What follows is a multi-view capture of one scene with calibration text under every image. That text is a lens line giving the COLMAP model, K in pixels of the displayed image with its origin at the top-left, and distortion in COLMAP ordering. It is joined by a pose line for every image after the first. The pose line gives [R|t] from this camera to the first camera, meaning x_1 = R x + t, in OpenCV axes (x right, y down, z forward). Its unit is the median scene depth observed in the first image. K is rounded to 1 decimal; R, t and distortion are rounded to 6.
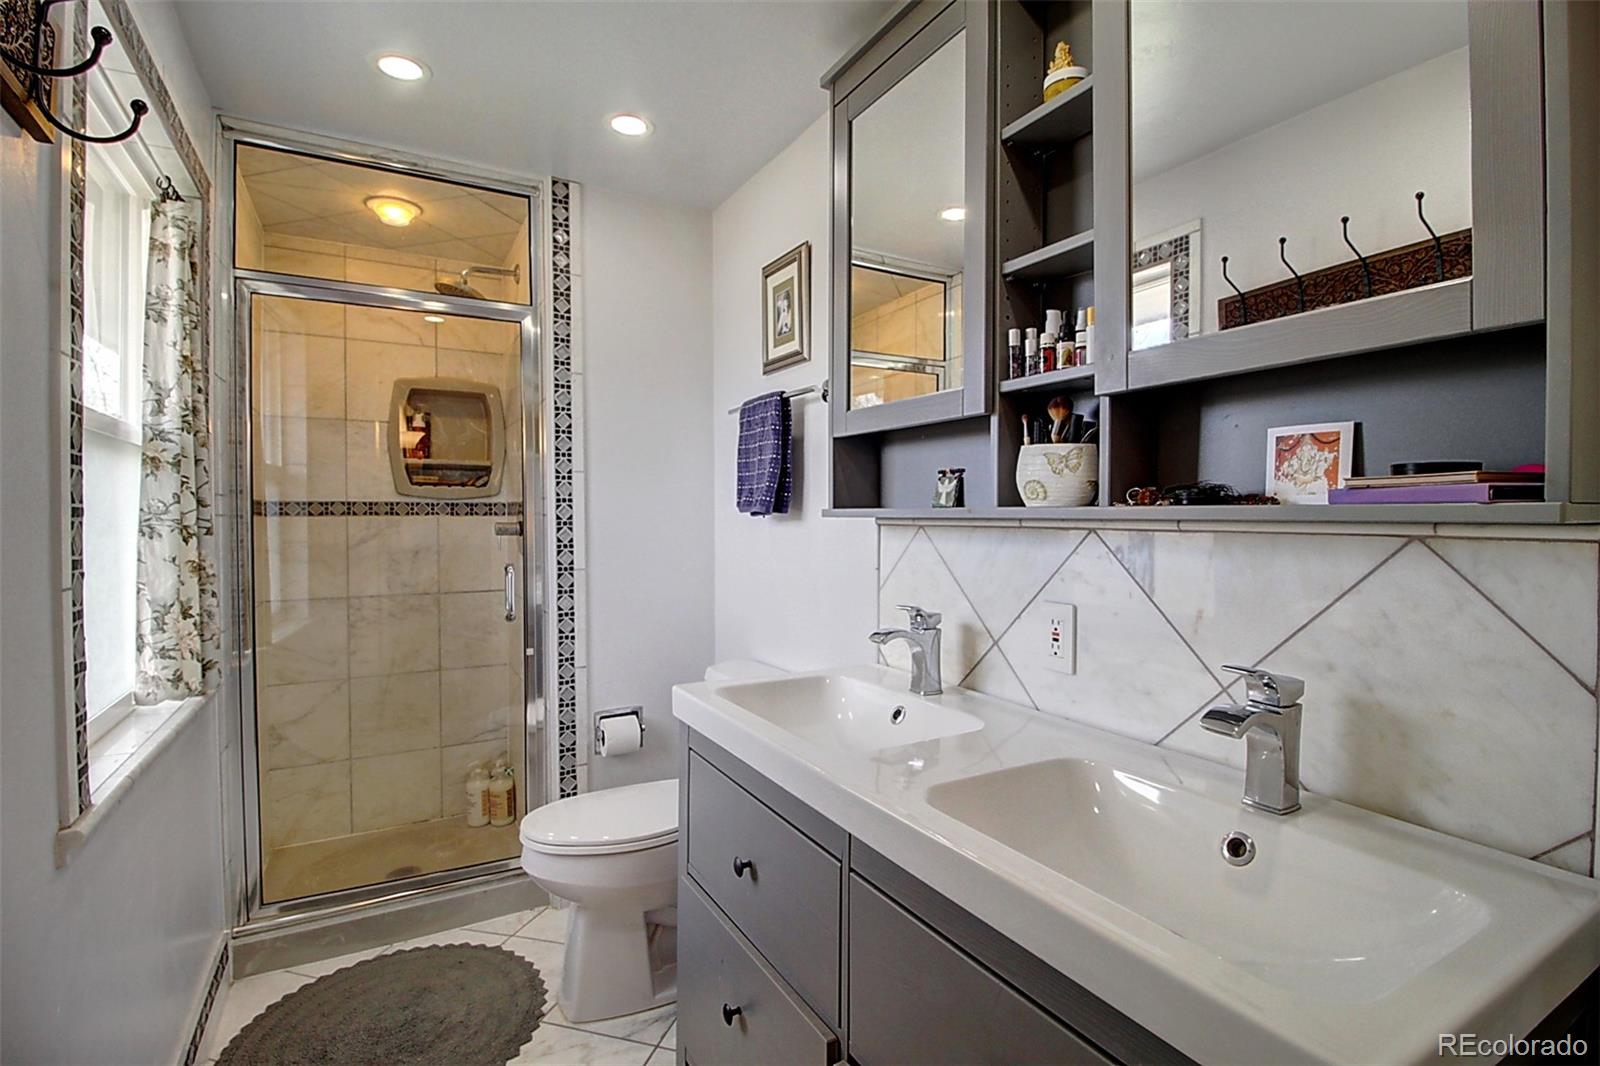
lens RADIAL K [[753.6, 0, 800.0], [0, 753.6, 533.0], [0, 0, 1]] dist [-0.005032, -0.001164]
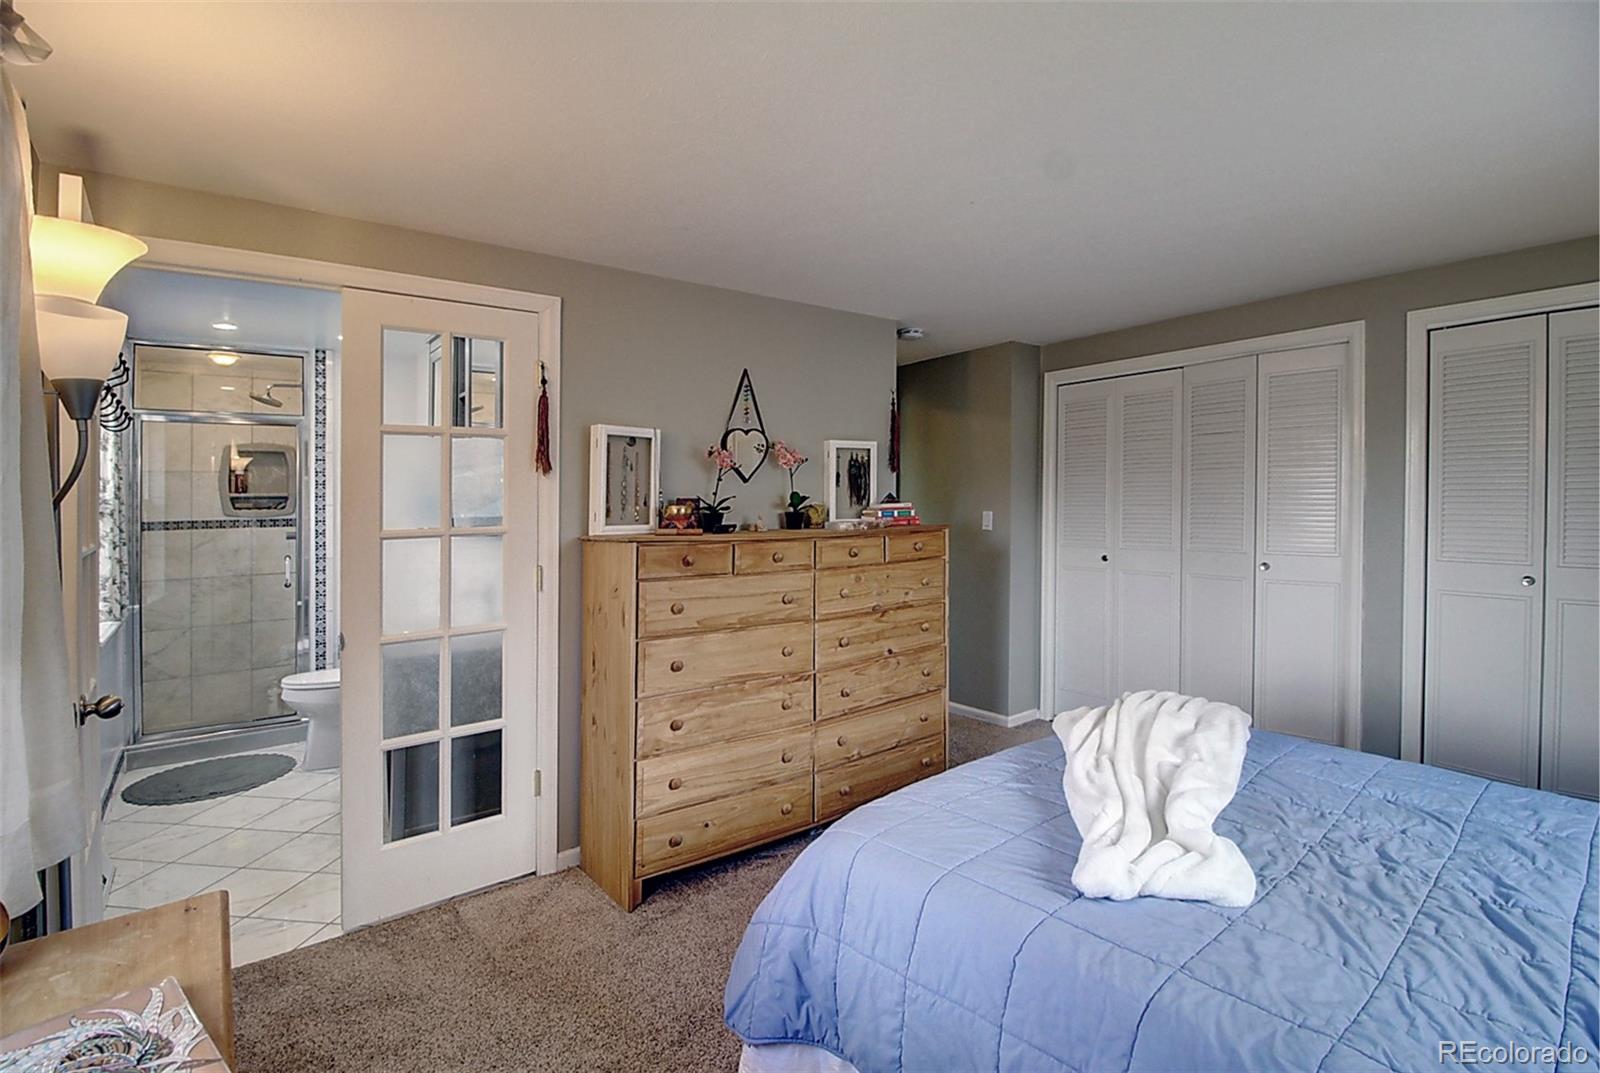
lens RADIAL K [[778.7, 0, 796.0], [0, 778.7, 481.6], [0, 0, 1]] dist [0.000234, 0.000267]
pose [[0.991525, -0.011251, 0.129429, 0.513103], [0.016991, 0.998916, -0.043335, -0.031978], [-0.128801, 0.045167, 0.990641, -0.903410]]
